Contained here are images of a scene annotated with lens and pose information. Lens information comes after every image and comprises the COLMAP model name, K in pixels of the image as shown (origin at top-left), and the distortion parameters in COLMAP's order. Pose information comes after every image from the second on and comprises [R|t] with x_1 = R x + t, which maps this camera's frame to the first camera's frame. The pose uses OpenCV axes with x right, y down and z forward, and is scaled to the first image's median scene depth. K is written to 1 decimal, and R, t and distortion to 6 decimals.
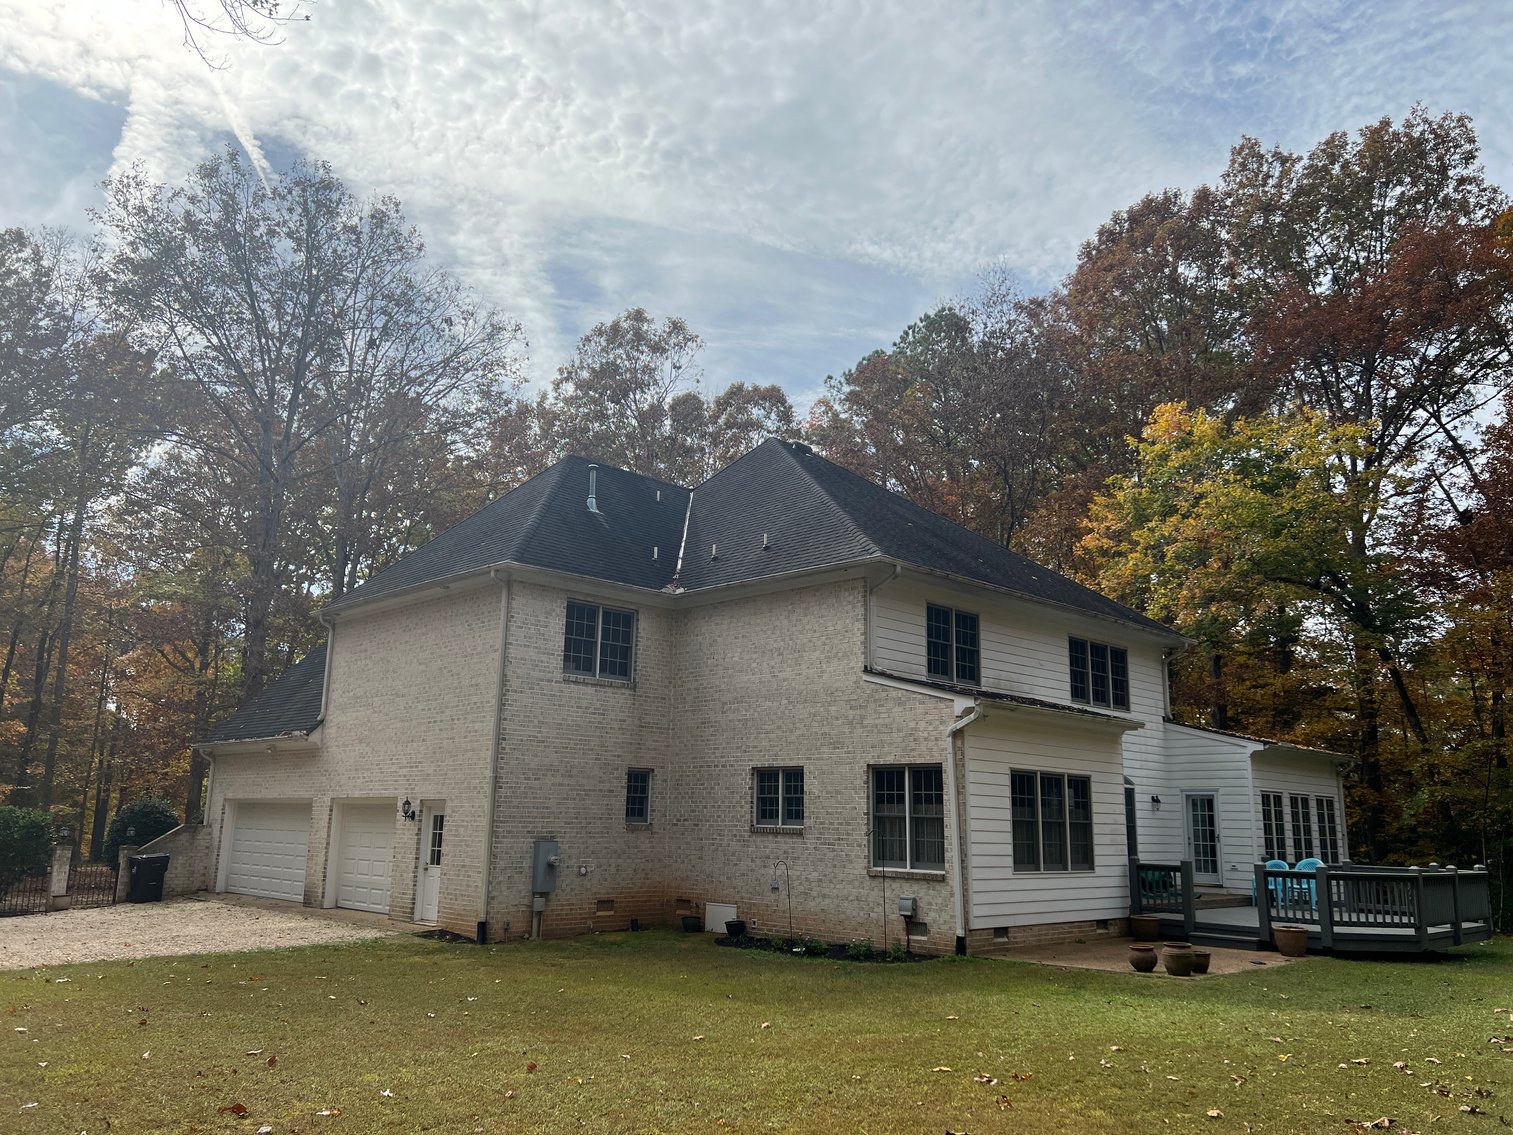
lens RADIAL K [[1136.0, 0, 760.4], [0, 1136.0, 574.1], [0, 0, 1]] dist [0.064140, -0.072880]
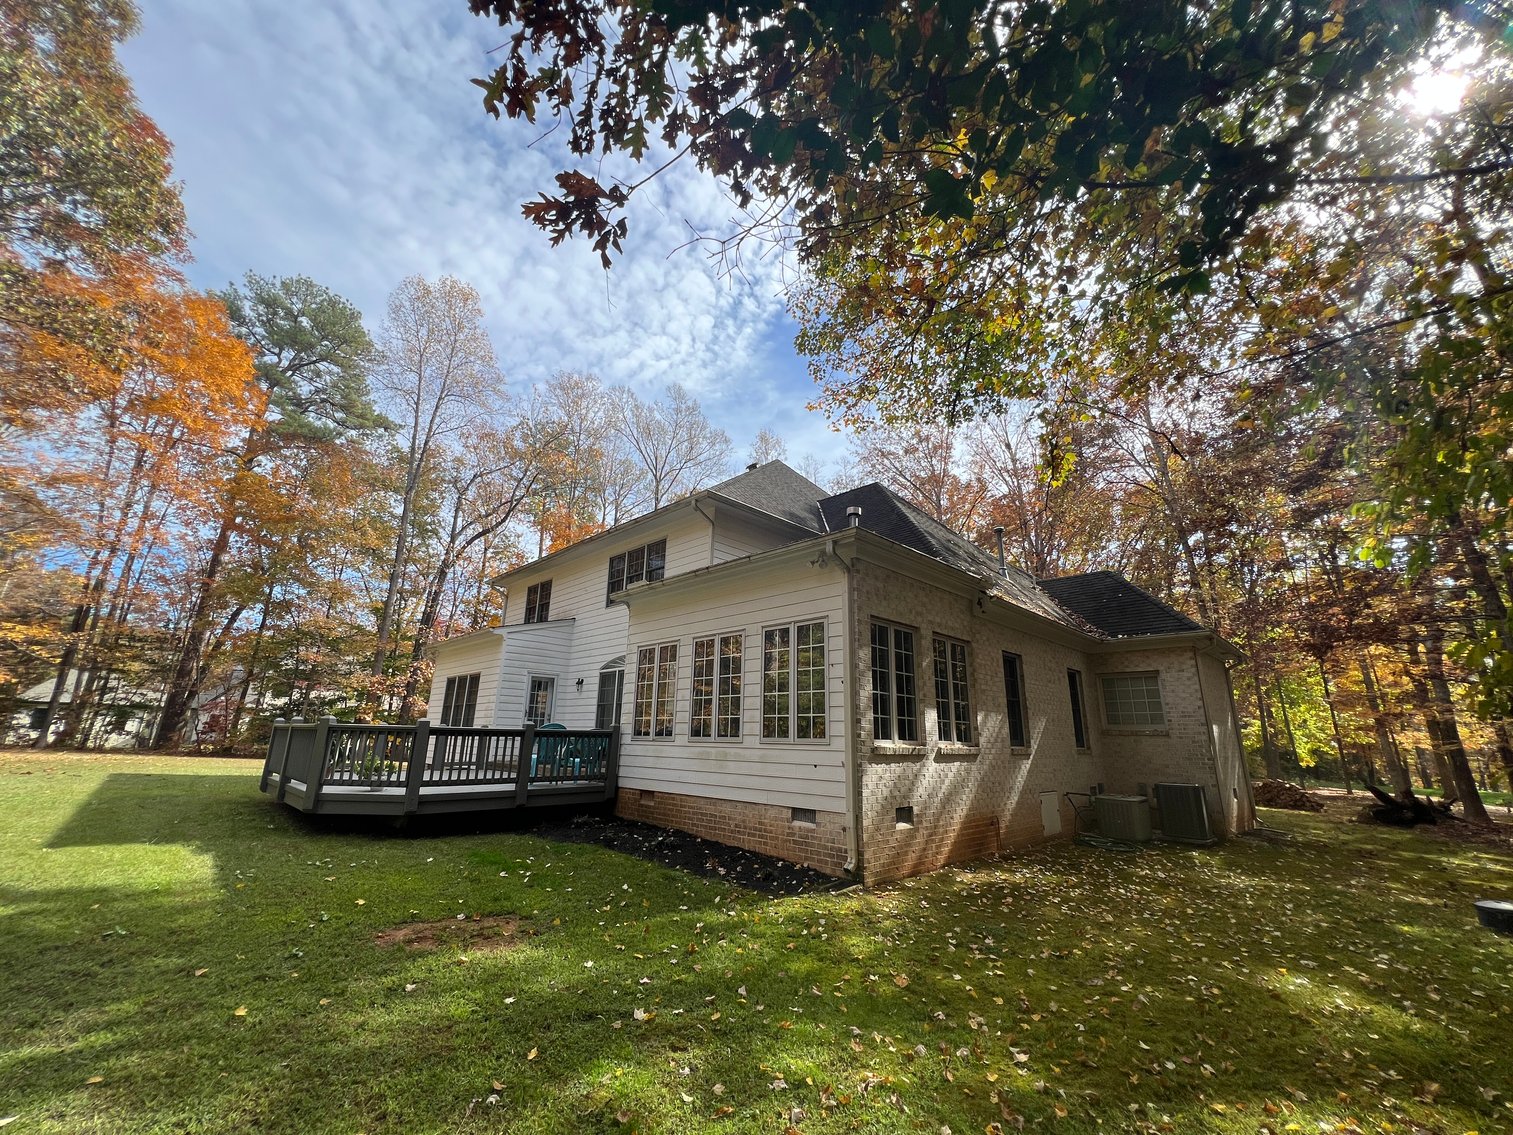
lens RADIAL K [[608.8, 0, 754.7], [0, 608.8, 565.4], [0, 0, 1]] dist [0.002344, -0.000487]
pose [[0.001337, -0.291716, -0.956504, 1.003815], [0.200195, 0.937220, -0.285554, 0.315425], [0.979755, -0.191106, 0.059653, 1.216276]]
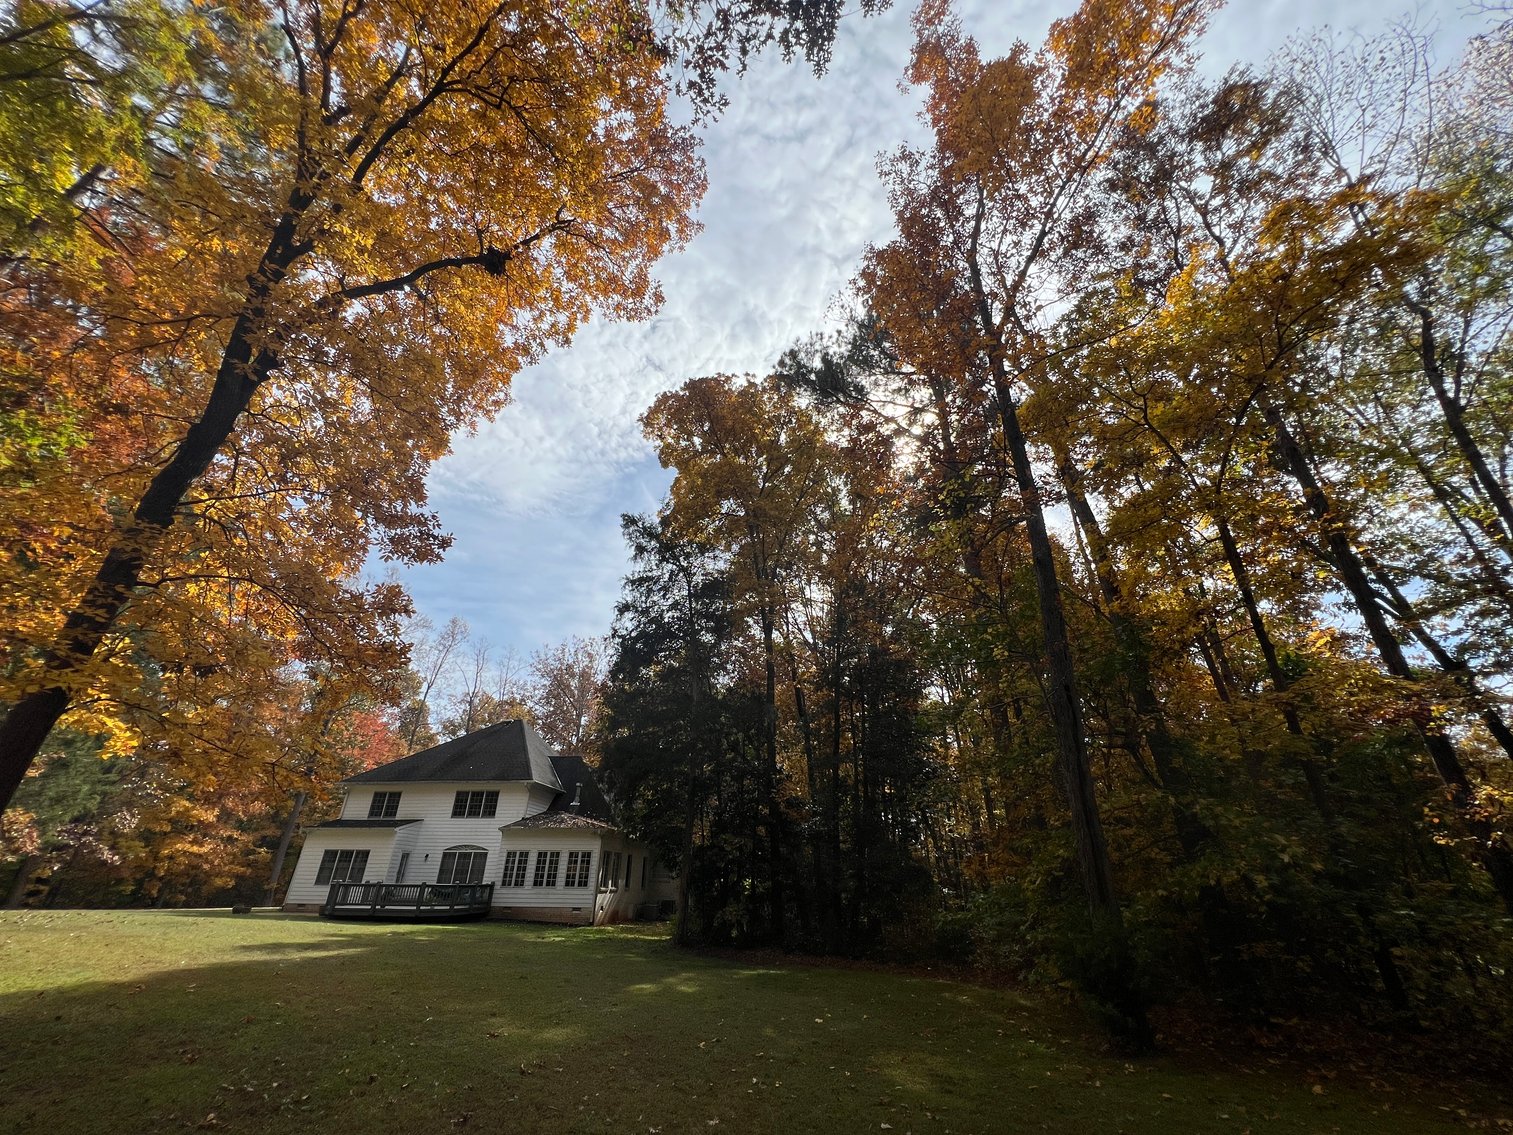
lens RADIAL K [[608.8, 0, 752.4], [0, 608.8, 562.8], [0, 0, 1]] dist [0.002344, -0.000487]
pose [[0.627313, -0.372183, -0.684075, 2.027519], [0.170741, 0.922765, -0.345473, 0.186119], [0.759820, 0.099920, 0.642409, 0.611803]]
